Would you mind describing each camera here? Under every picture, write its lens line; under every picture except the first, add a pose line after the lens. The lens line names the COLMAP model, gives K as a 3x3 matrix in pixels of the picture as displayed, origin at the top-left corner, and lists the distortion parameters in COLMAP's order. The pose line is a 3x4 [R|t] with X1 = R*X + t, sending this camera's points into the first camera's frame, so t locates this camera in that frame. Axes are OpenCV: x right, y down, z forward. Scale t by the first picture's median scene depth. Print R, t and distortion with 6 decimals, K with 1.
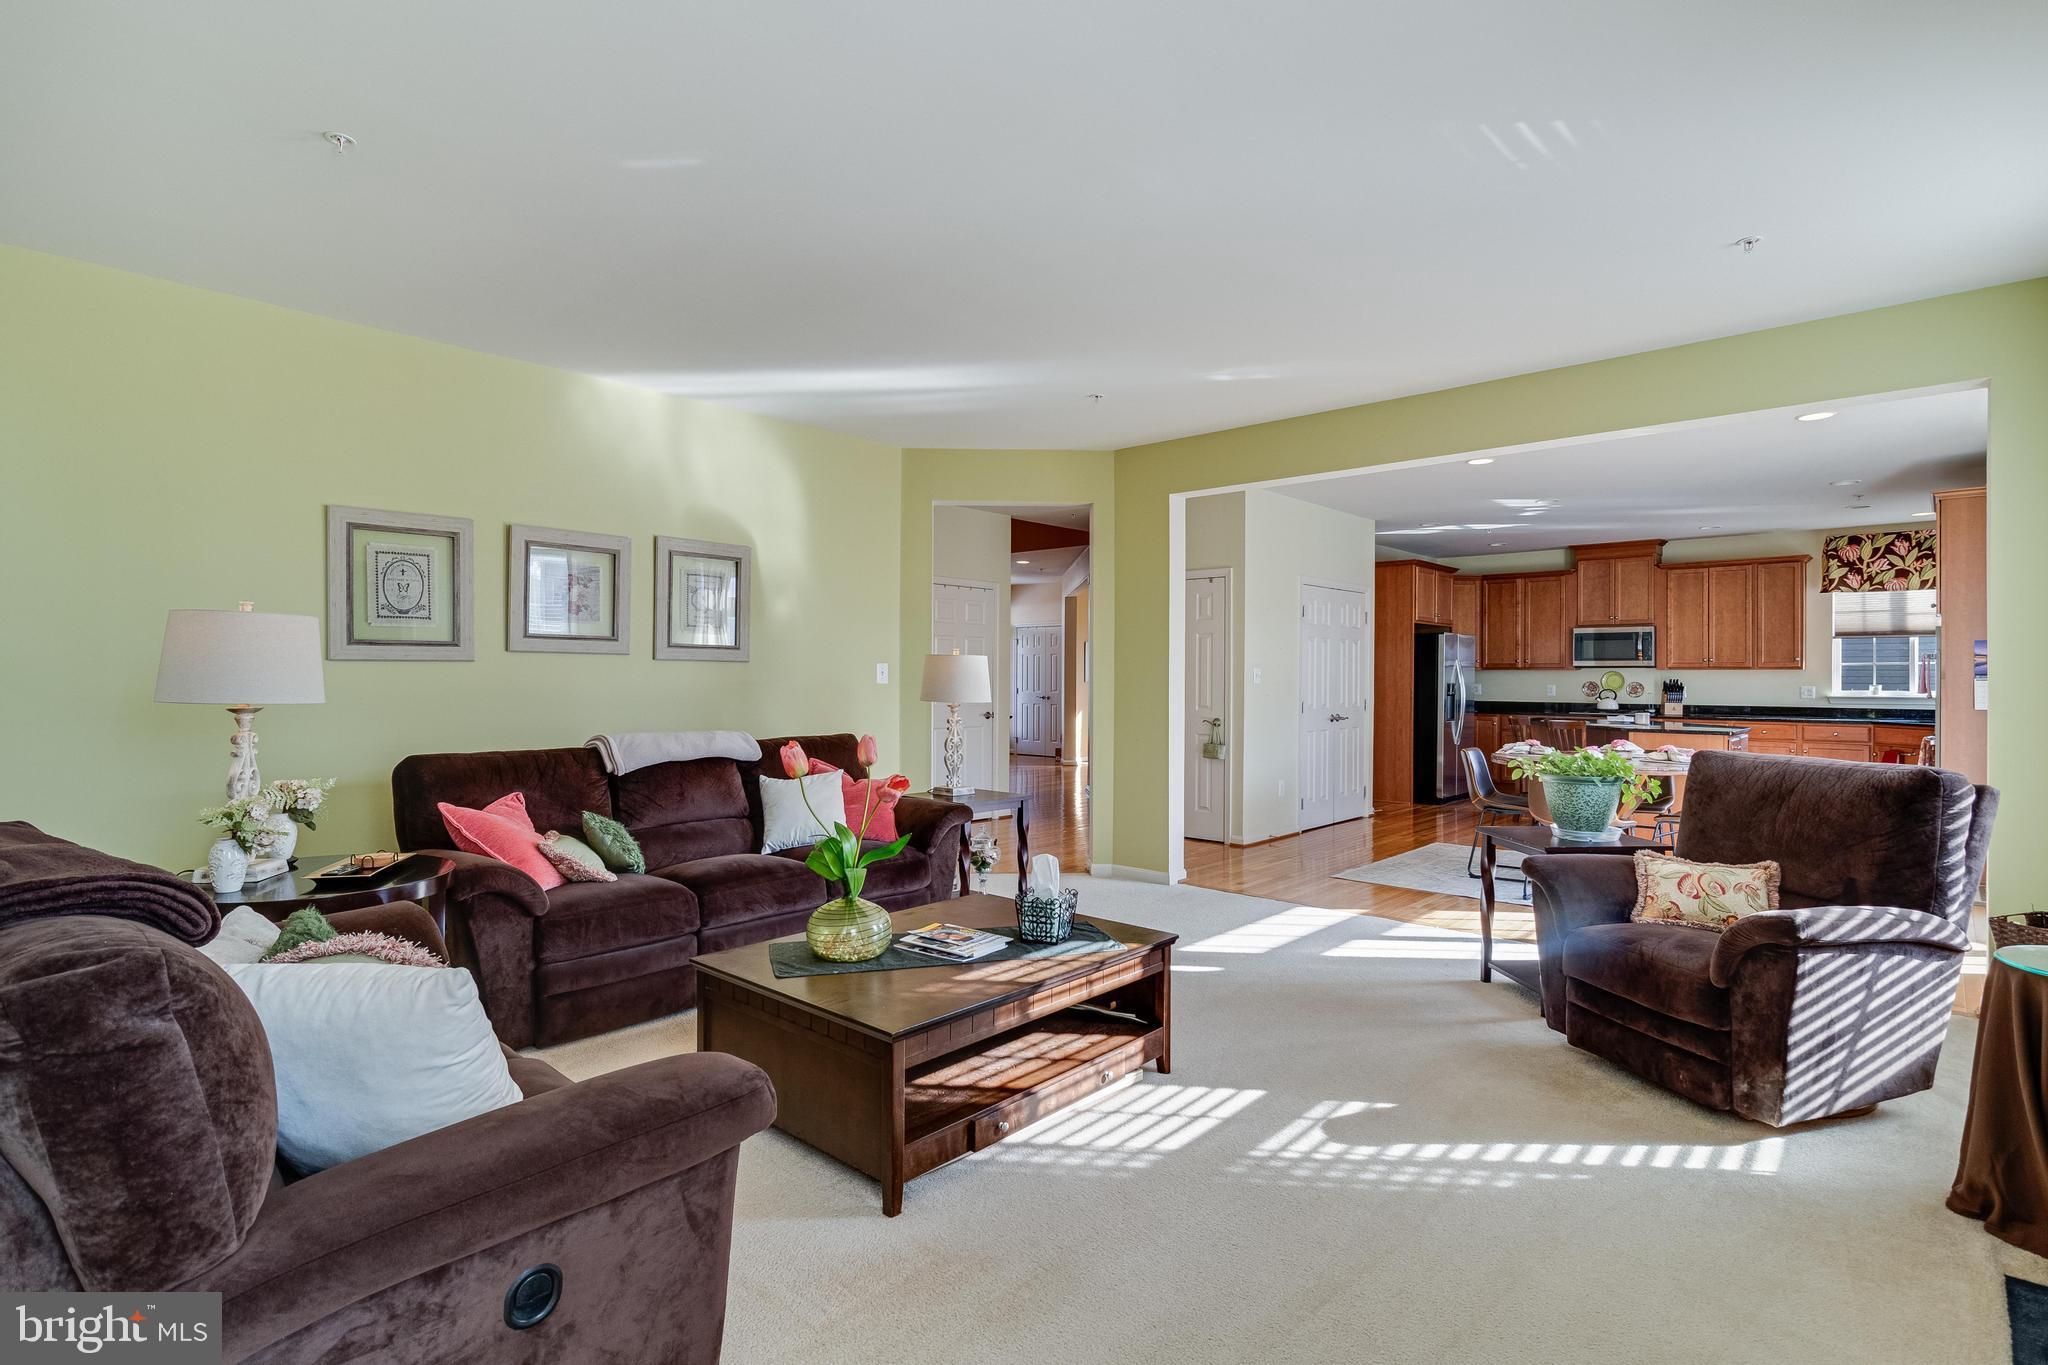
lens RADIAL K [[1025.8, 0, 1035.8], [0, 1025.8, 676.4], [0, 0, 1]] dist [0.002670, 0.000219]
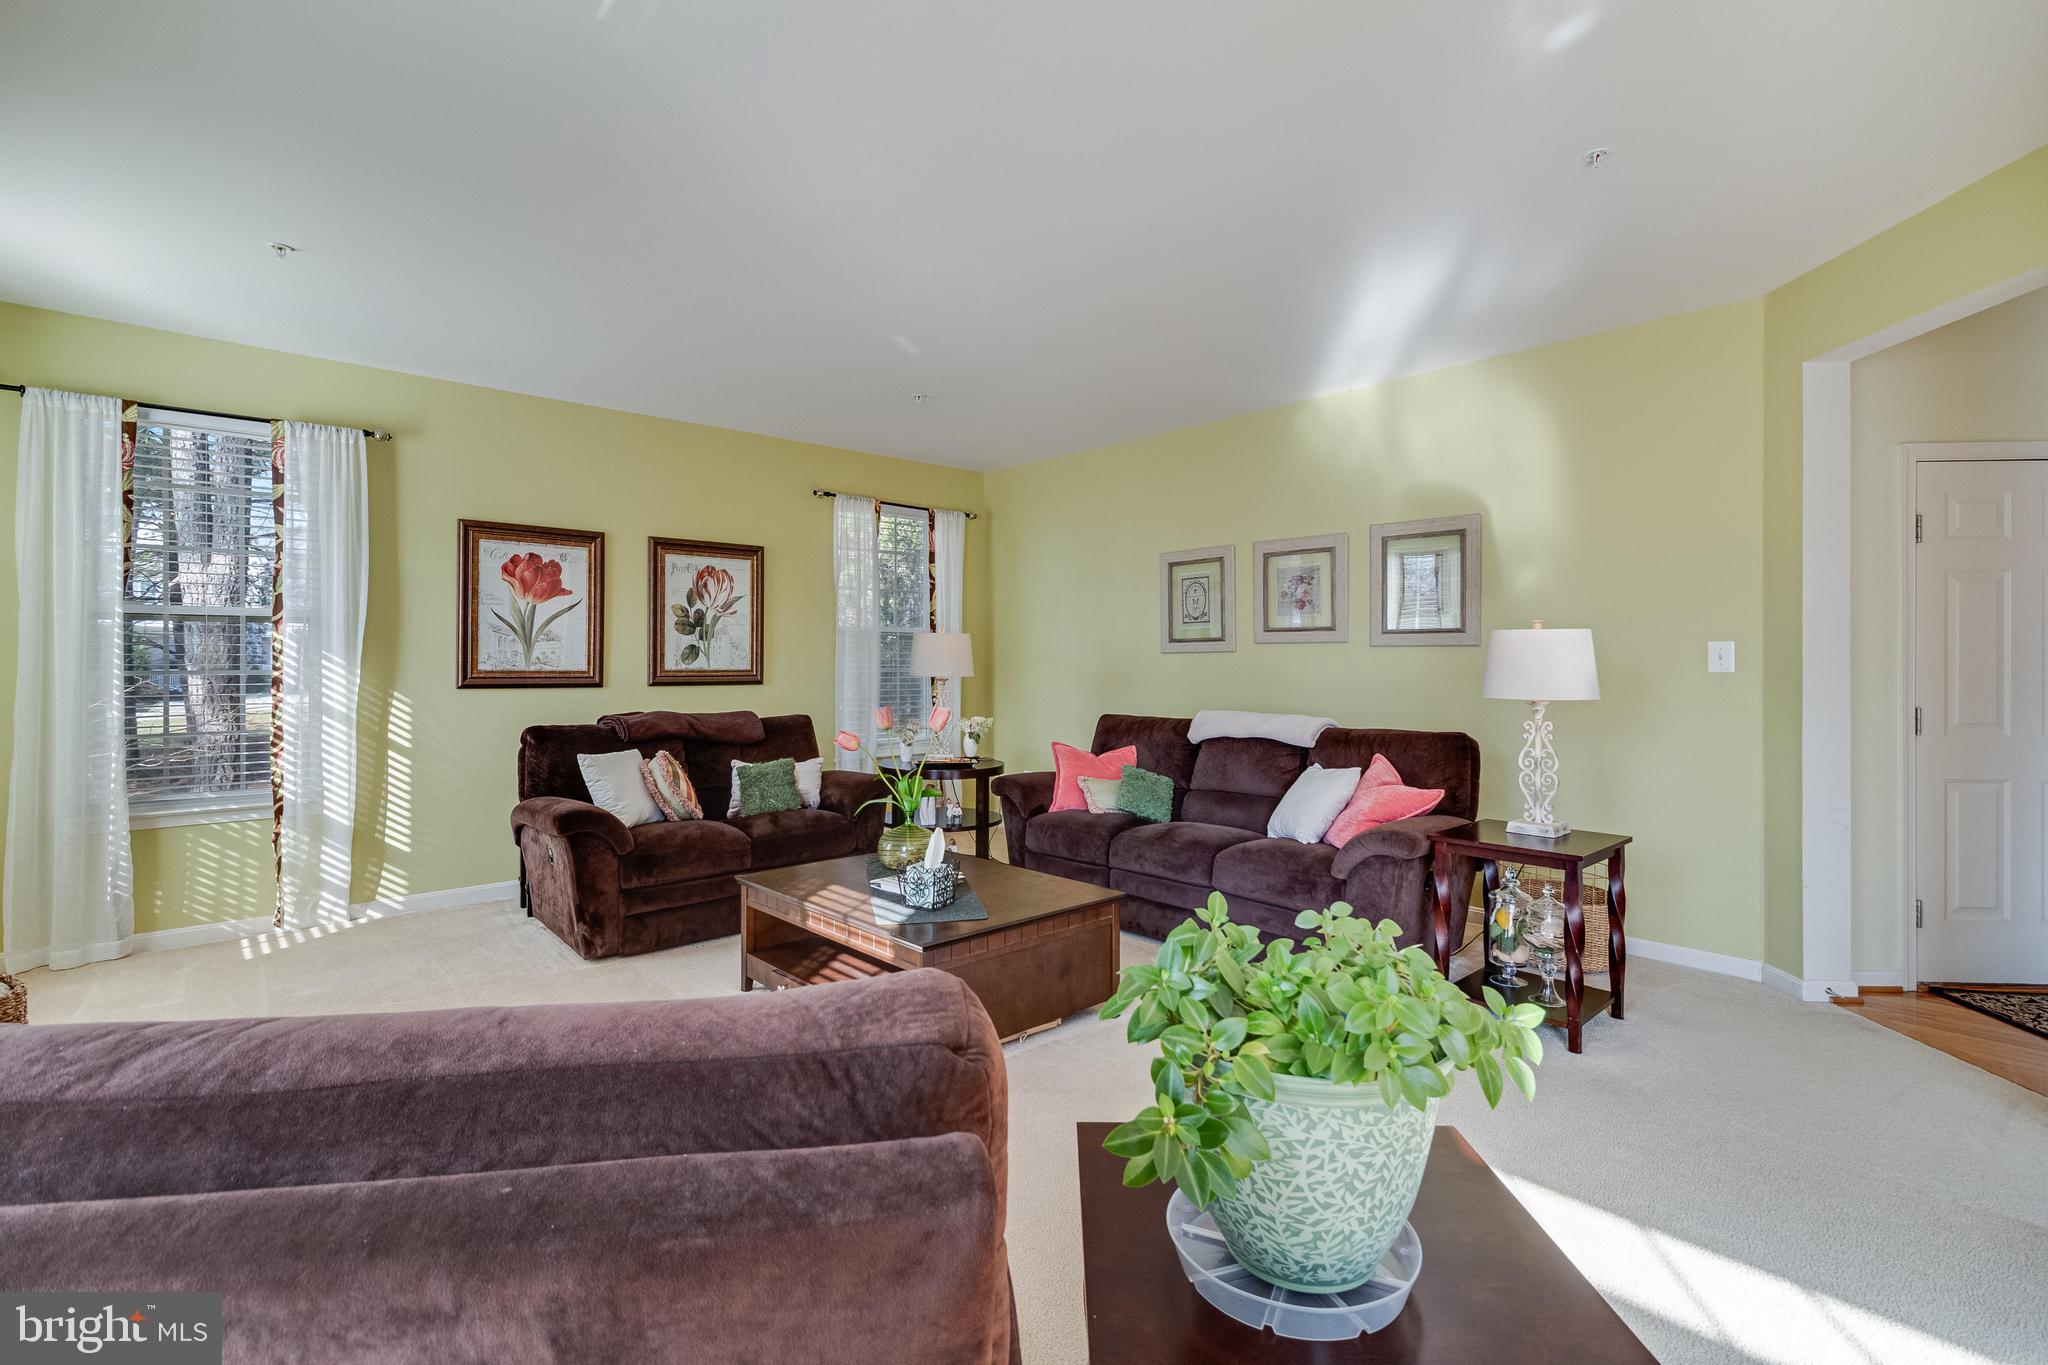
lens RADIAL K [[943.4, 0, 1011.3], [0, 943.4, 664.5], [0, 0, 1]] dist [0.001152, -0.000390]
pose [[-0.111238, -0.004416, -0.993784, 1.079711], [0.000262, 0.999990, -0.004472, 0.011274], [0.993794, -0.000757, -0.111236, 1.314480]]
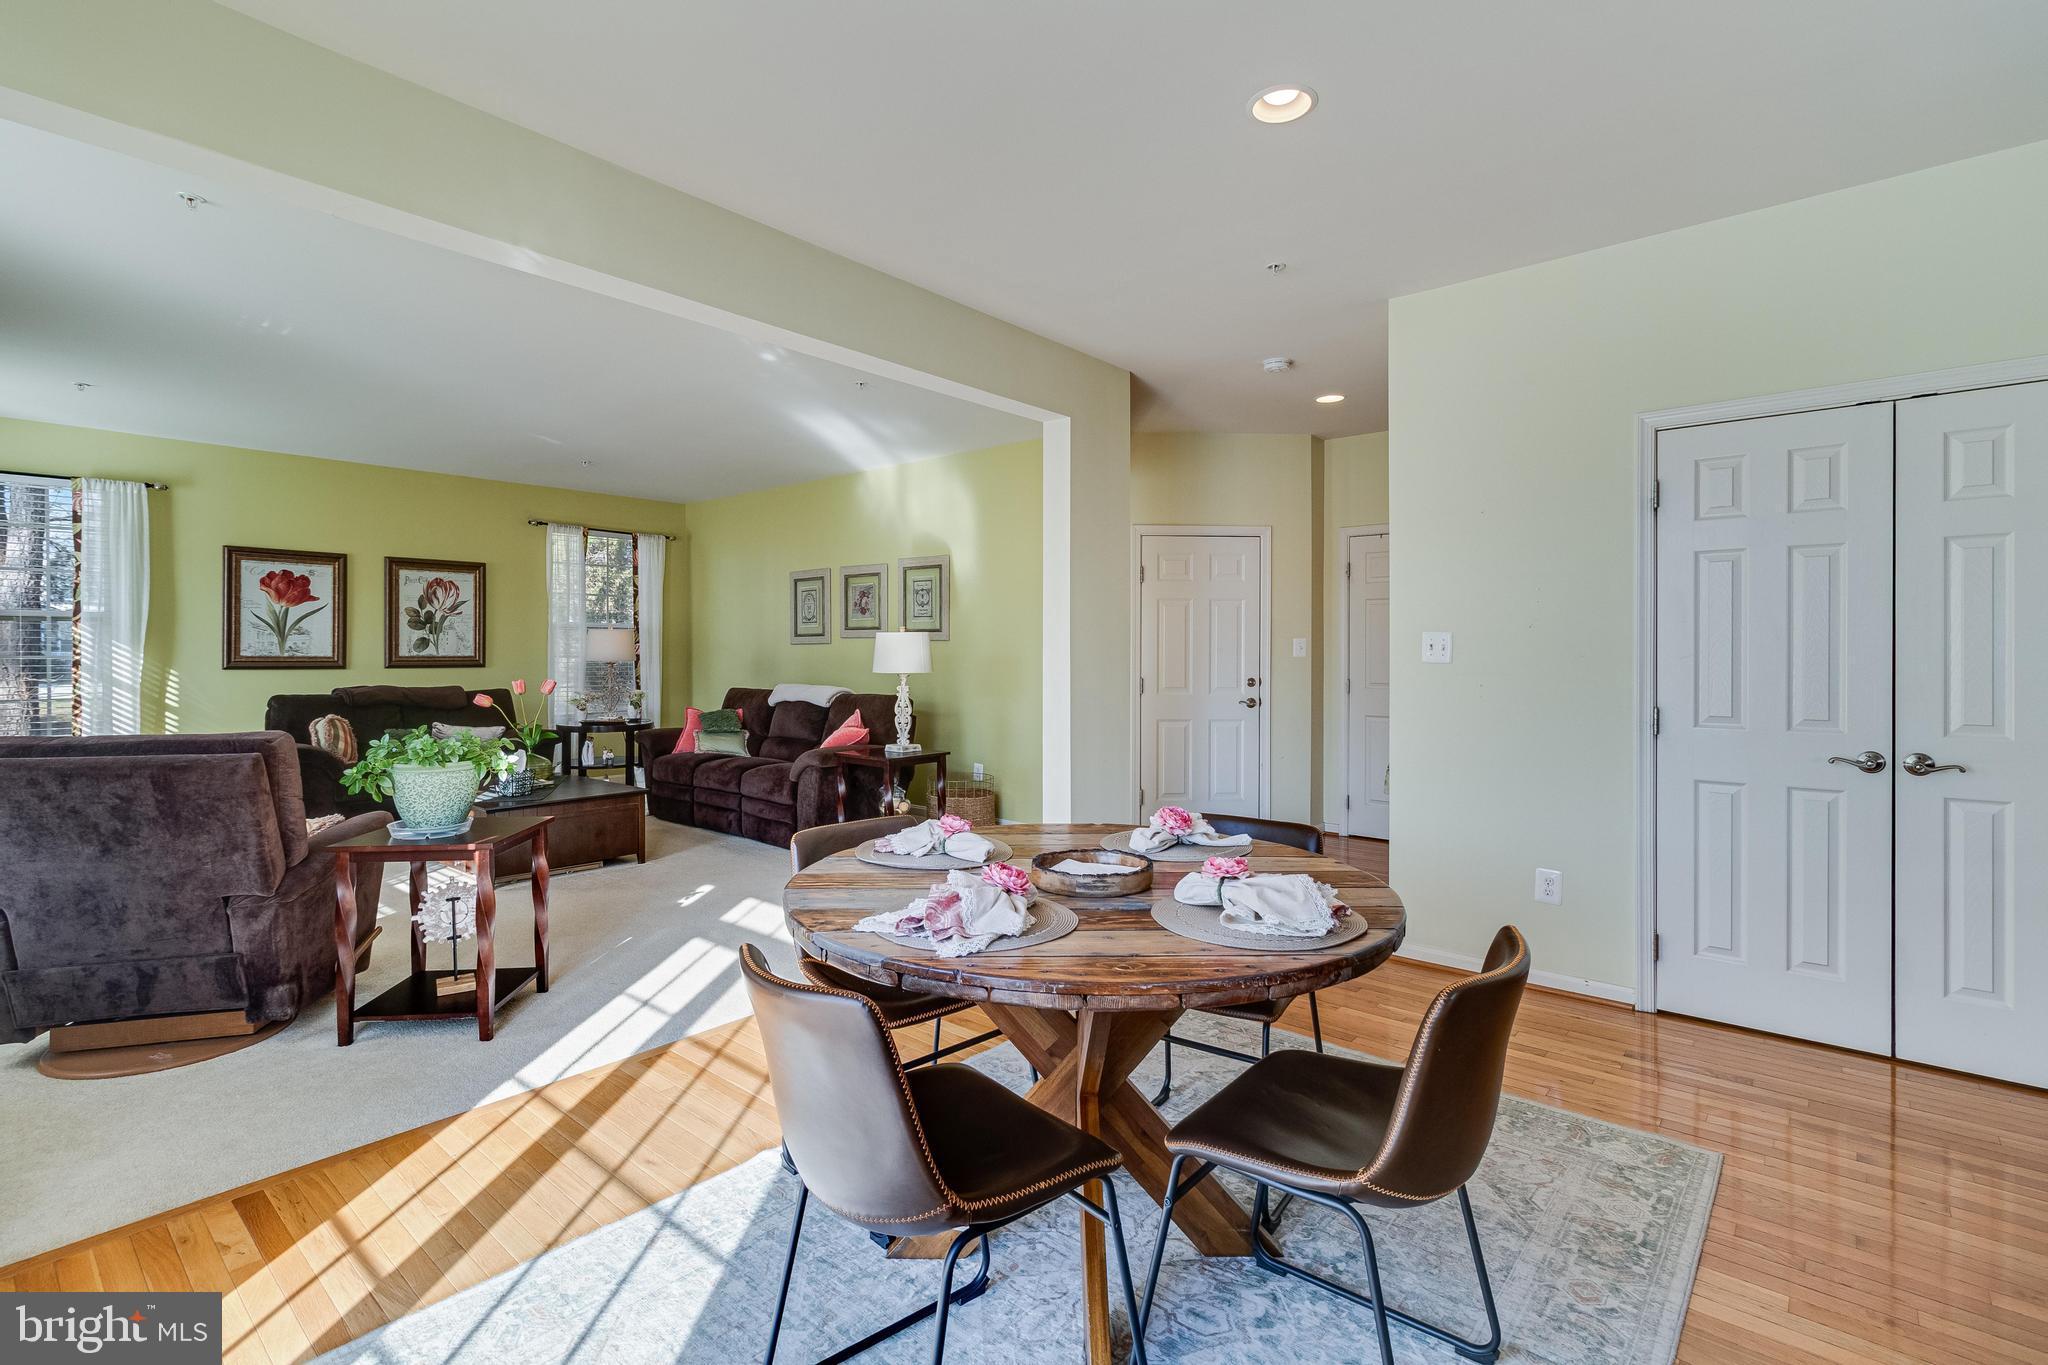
lens RADIAL K [[943.4, 0, 1018.6], [0, 943.4, 658.1], [0, 0, 1]] dist [0.001152, -0.000390]
pose [[0.017392, 0.000800, -0.999848, 1.844500], [-0.000592, 1.000000, 0.000790, 0.015804], [0.999849, 0.000578, 0.017392, 2.036633]]
